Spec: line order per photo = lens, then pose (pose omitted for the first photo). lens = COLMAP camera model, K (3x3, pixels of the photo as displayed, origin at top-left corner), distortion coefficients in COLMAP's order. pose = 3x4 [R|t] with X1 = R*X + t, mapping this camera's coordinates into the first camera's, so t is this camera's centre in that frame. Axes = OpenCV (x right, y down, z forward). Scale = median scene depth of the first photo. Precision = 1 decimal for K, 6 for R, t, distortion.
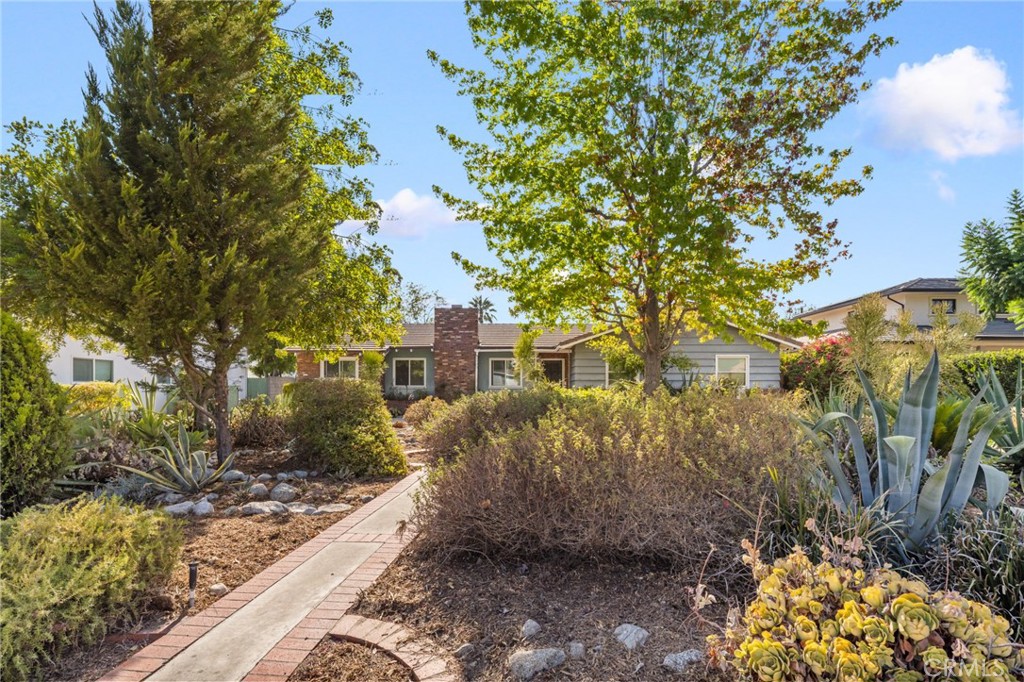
lens RADIAL K [[486.8, 0, 513.0], [0, 486.8, 383.1], [0, 0, 1]] dist [-0.000489, -0.000145]
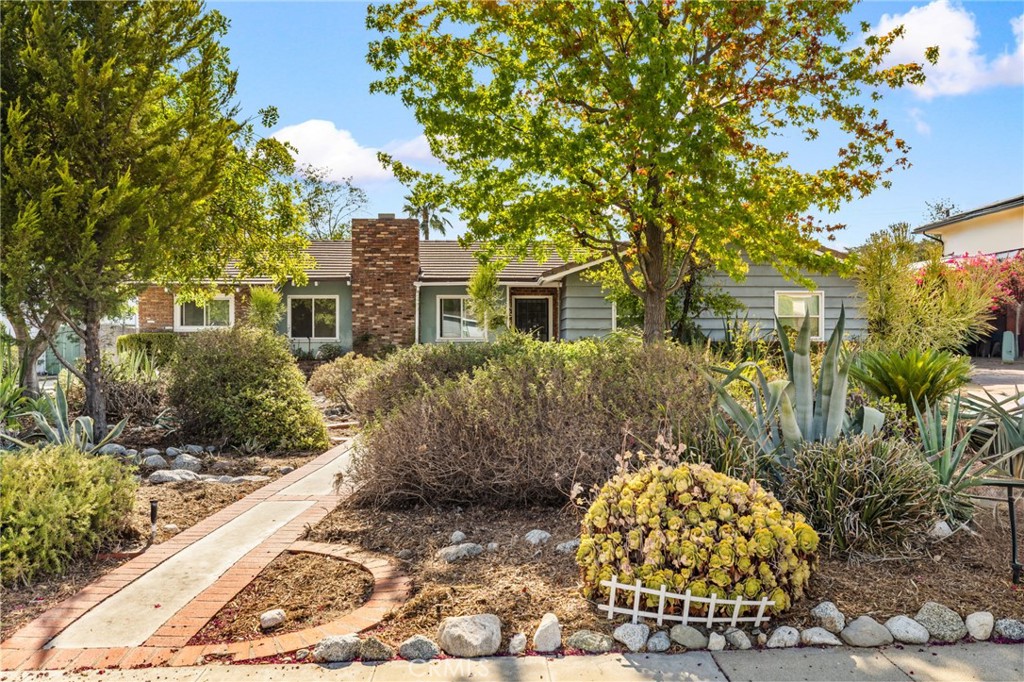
lens RADIAL K [[840.9, 0, 512.0], [0, 840.9, 341.0], [0, 0, 1]] dist [0.013511, 0.006992]
pose [[0.999352, -0.003030, 0.035862, 0.025847], [0.002685, 0.999950, 0.009681, -0.001491], [-0.035890, -0.009578, 0.999310, -0.290725]]
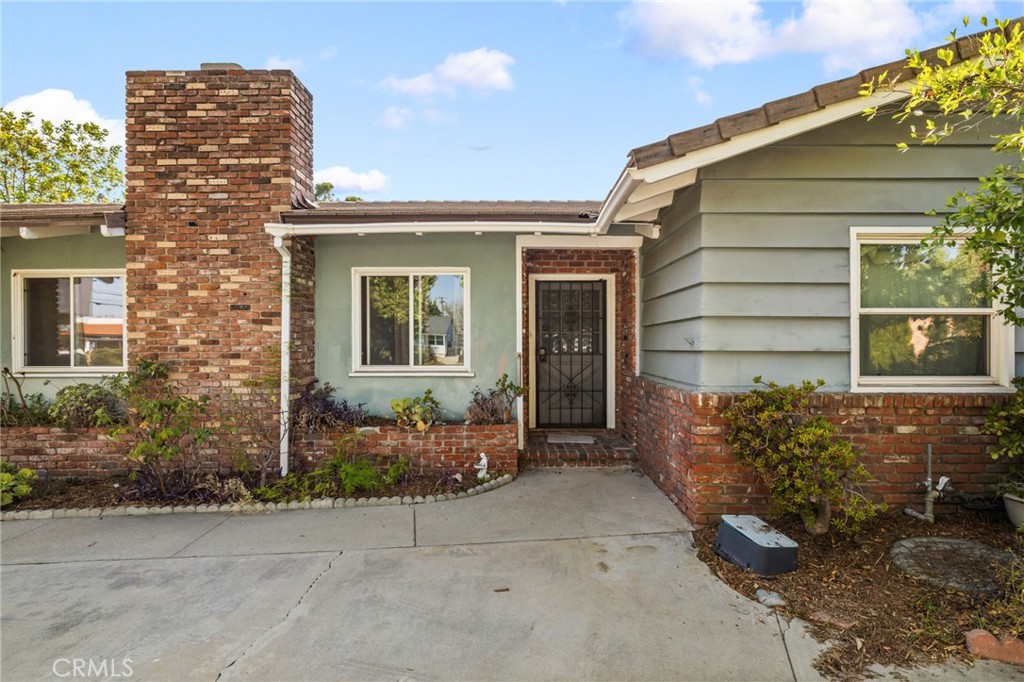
lens RADIAL K [[492.1, 0, 512.0], [0, 492.1, 341.0], [0, 0, 1]] dist [0.002245, 0.000177]
pose [[0.999961, -0.004279, -0.007742, 0.100278], [0.004339, 0.999961, 0.007712, -0.024687], [0.007709, -0.007745, 0.999940, 1.605638]]
